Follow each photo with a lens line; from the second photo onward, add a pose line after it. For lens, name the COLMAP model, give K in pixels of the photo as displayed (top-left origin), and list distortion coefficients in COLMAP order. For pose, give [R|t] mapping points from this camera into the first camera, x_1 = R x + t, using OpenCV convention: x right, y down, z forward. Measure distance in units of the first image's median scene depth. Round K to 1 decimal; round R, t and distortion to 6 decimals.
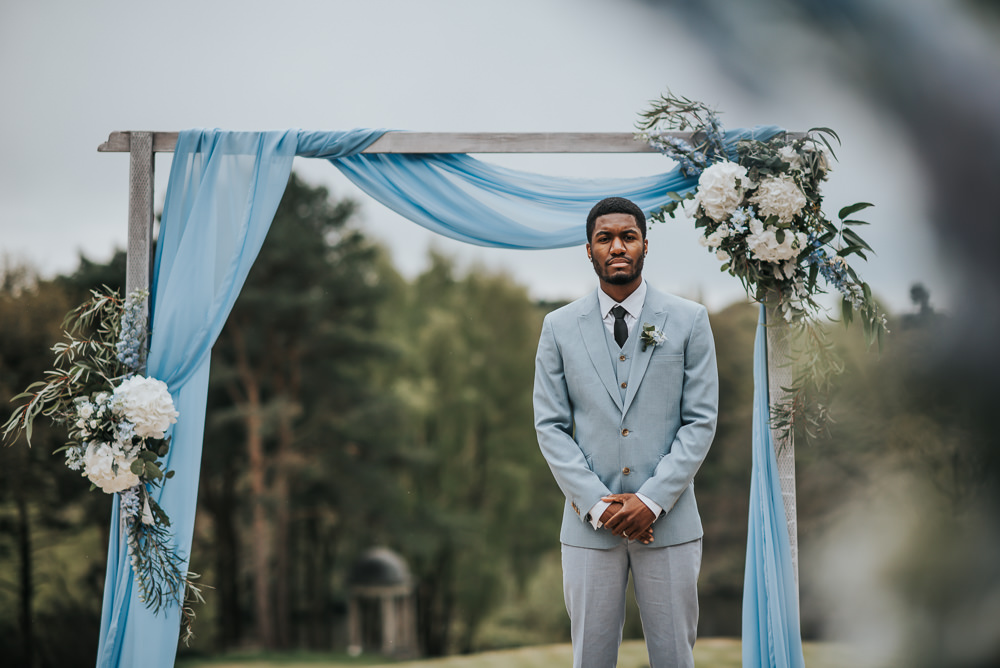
lens RADIAL K [[2434.5, 0, 500.0], [0, 2434.5, 334.0], [0, 0, 1]] dist [-0.266970, 0.101688]
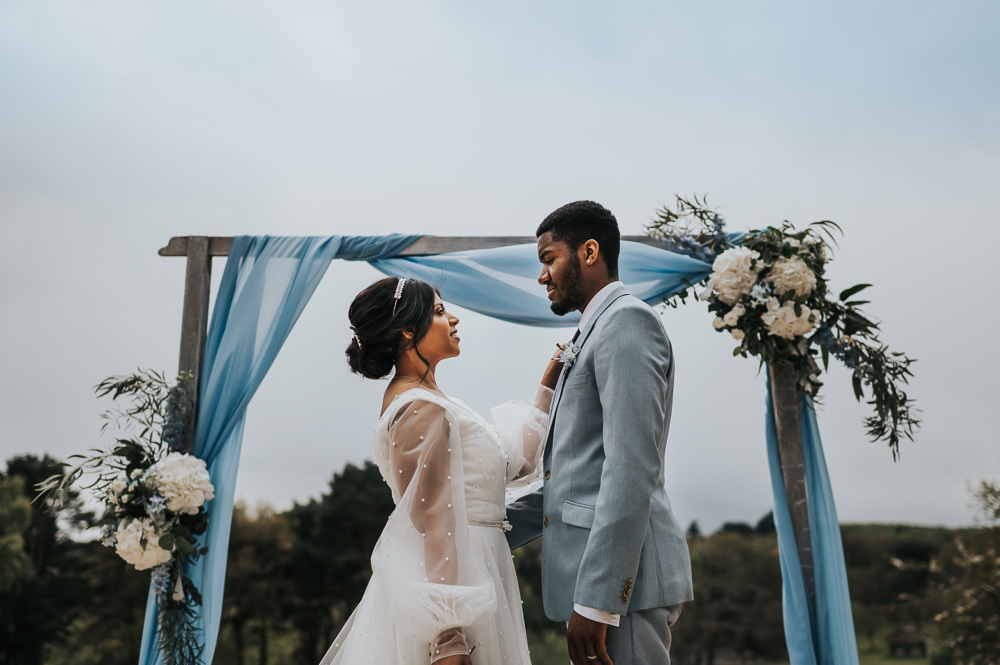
lens RADIAL K [[1030.9, 0, 523.2], [0, 1030.9, 343.7], [0, 0, 1]] dist [-0.005056, -0.000195]
pose [[0.999272, 0.002117, 0.038100, -0.018859], [0.005136, 0.981912, -0.189269, 0.055865], [-0.037811, 0.189327, 0.981186, 0.559402]]
